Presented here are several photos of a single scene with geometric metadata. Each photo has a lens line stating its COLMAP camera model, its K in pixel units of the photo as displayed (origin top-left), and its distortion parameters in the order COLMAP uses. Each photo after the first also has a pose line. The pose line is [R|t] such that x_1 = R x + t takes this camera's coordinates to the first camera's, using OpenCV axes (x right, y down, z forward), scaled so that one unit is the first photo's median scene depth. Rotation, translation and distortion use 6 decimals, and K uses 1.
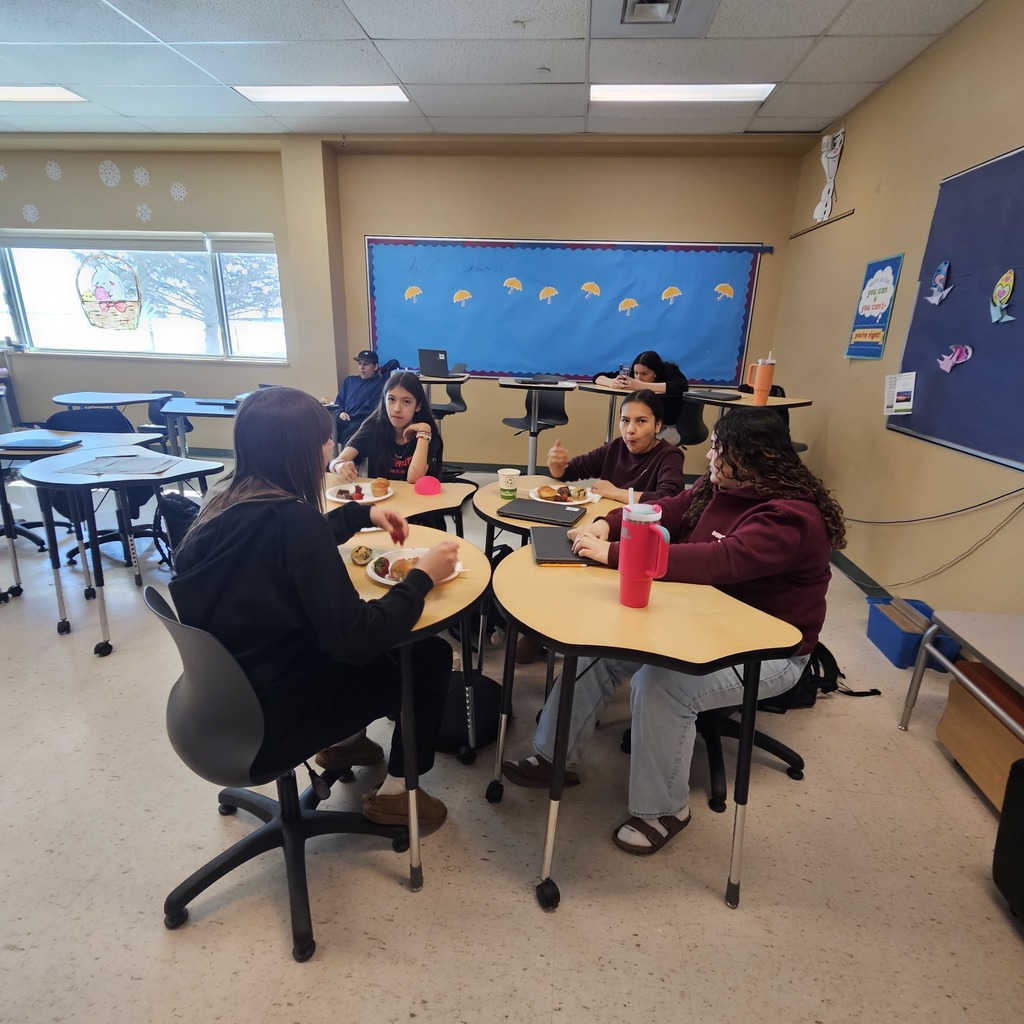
lens RADIAL K [[572.7, 0, 512.0], [0, 572.7, 512.0], [0, 0, 1]] dist [-0.000130, 0.000270]
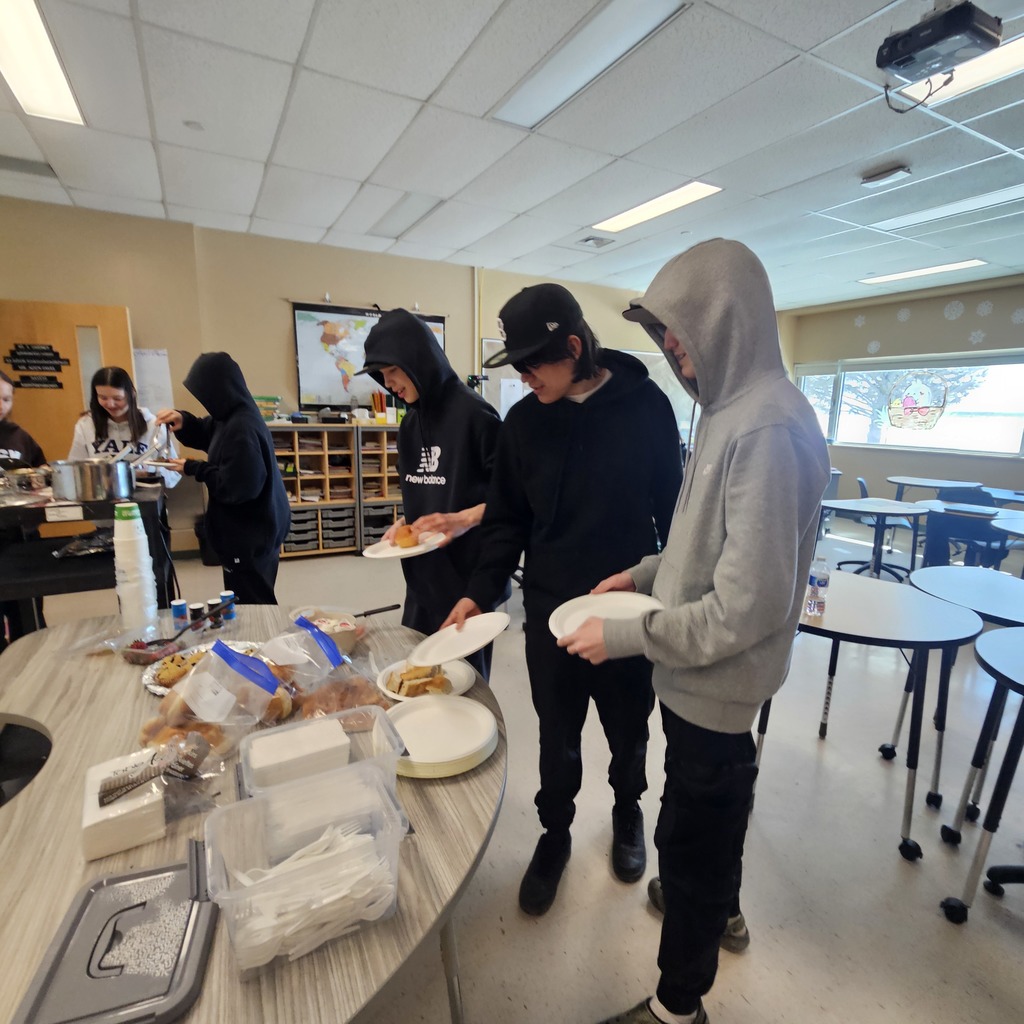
lens RADIAL K [[572.7, 0, 512.0], [0, 572.7, 512.0], [0, 0, 1]] dist [-0.000130, 0.000270]
pose [[0.560312, 0.132269, -0.817652, -0.193714], [-0.261575, 0.964905, -0.023160, 0.148646], [0.785894, 0.226854, 0.575246, -0.478423]]
